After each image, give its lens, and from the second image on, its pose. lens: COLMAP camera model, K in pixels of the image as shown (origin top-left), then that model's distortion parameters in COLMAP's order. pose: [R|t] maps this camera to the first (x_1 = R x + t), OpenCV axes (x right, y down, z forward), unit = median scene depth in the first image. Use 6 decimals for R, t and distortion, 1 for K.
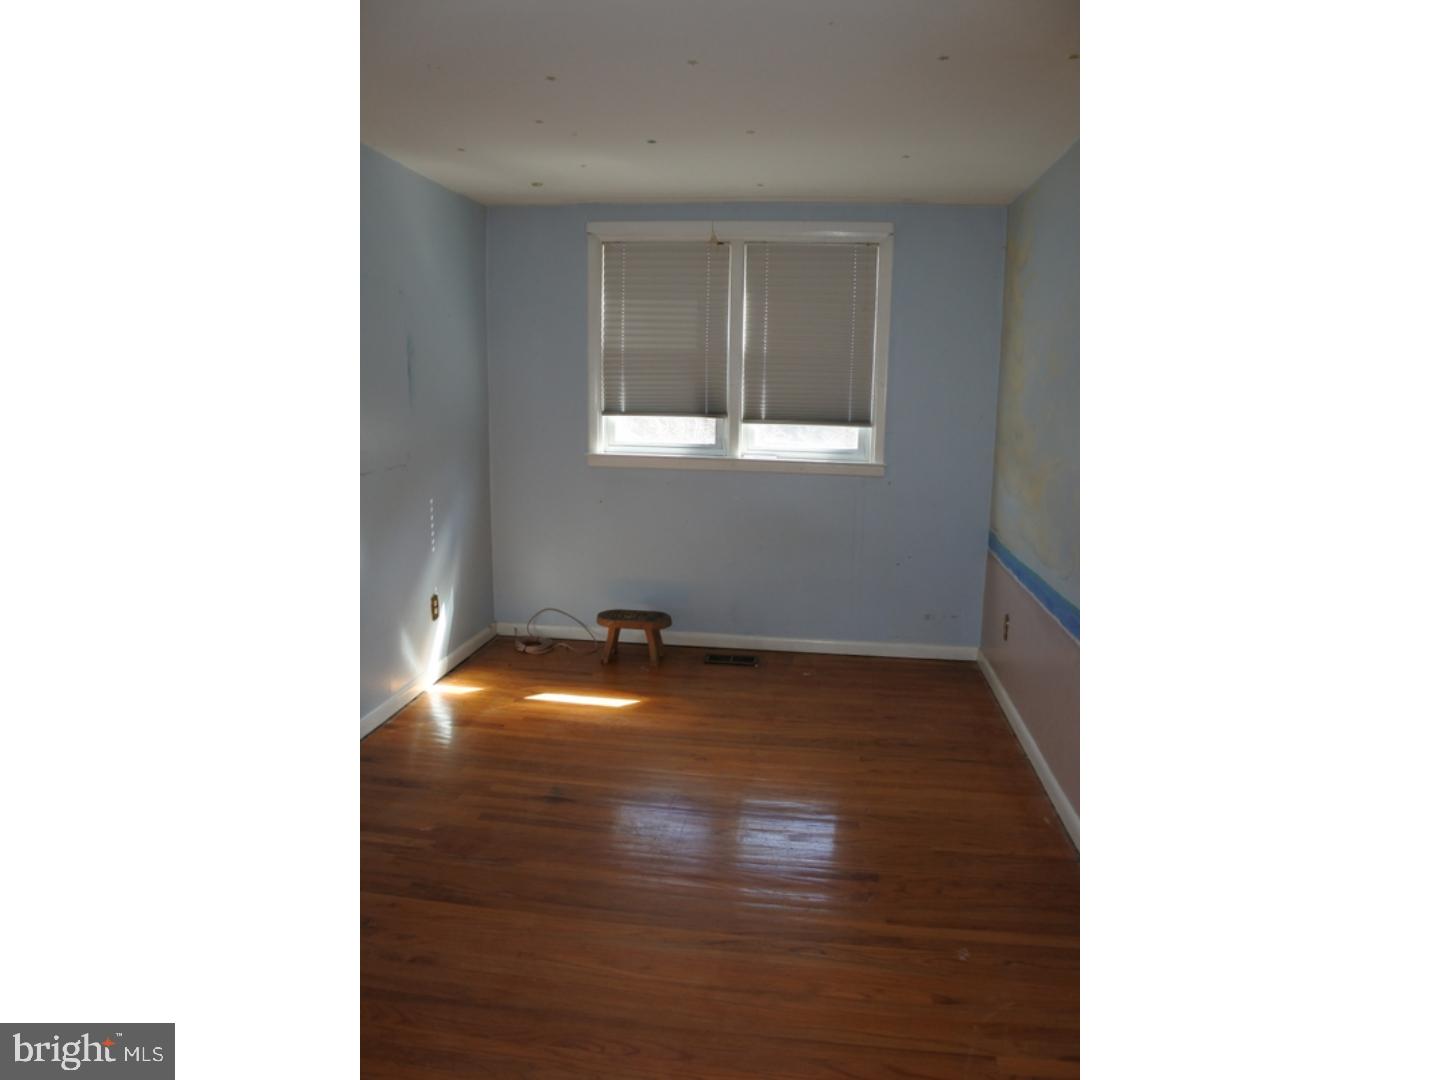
lens RADIAL K [[852.5, 0, 716.9], [0, 852.5, 546.2], [0, 0, 1]] dist [-0.157237, 0.122063]
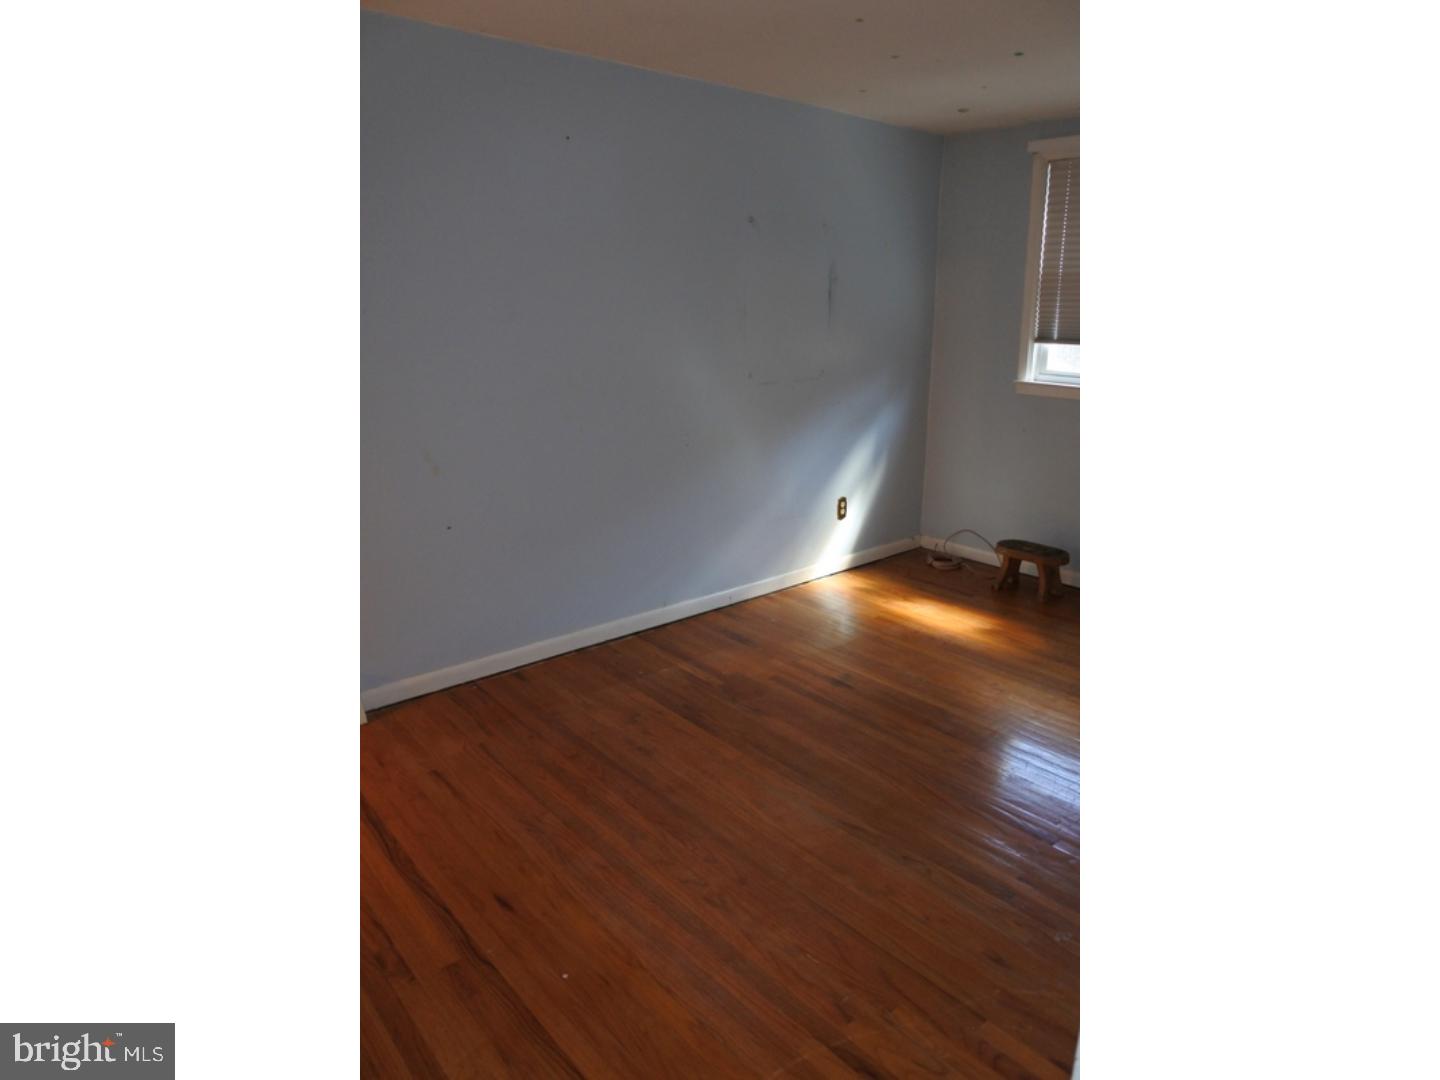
lens RADIAL K [[852.5, 0, 716.9], [0, 852.5, 546.2], [0, 0, 1]] dist [-0.157237, 0.122063]
pose [[0.730386, 0.169334, -0.661711, 0.279112], [-0.113739, 0.985408, 0.126626, -0.001824], [0.673498, -0.017224, 0.738988, 0.037877]]
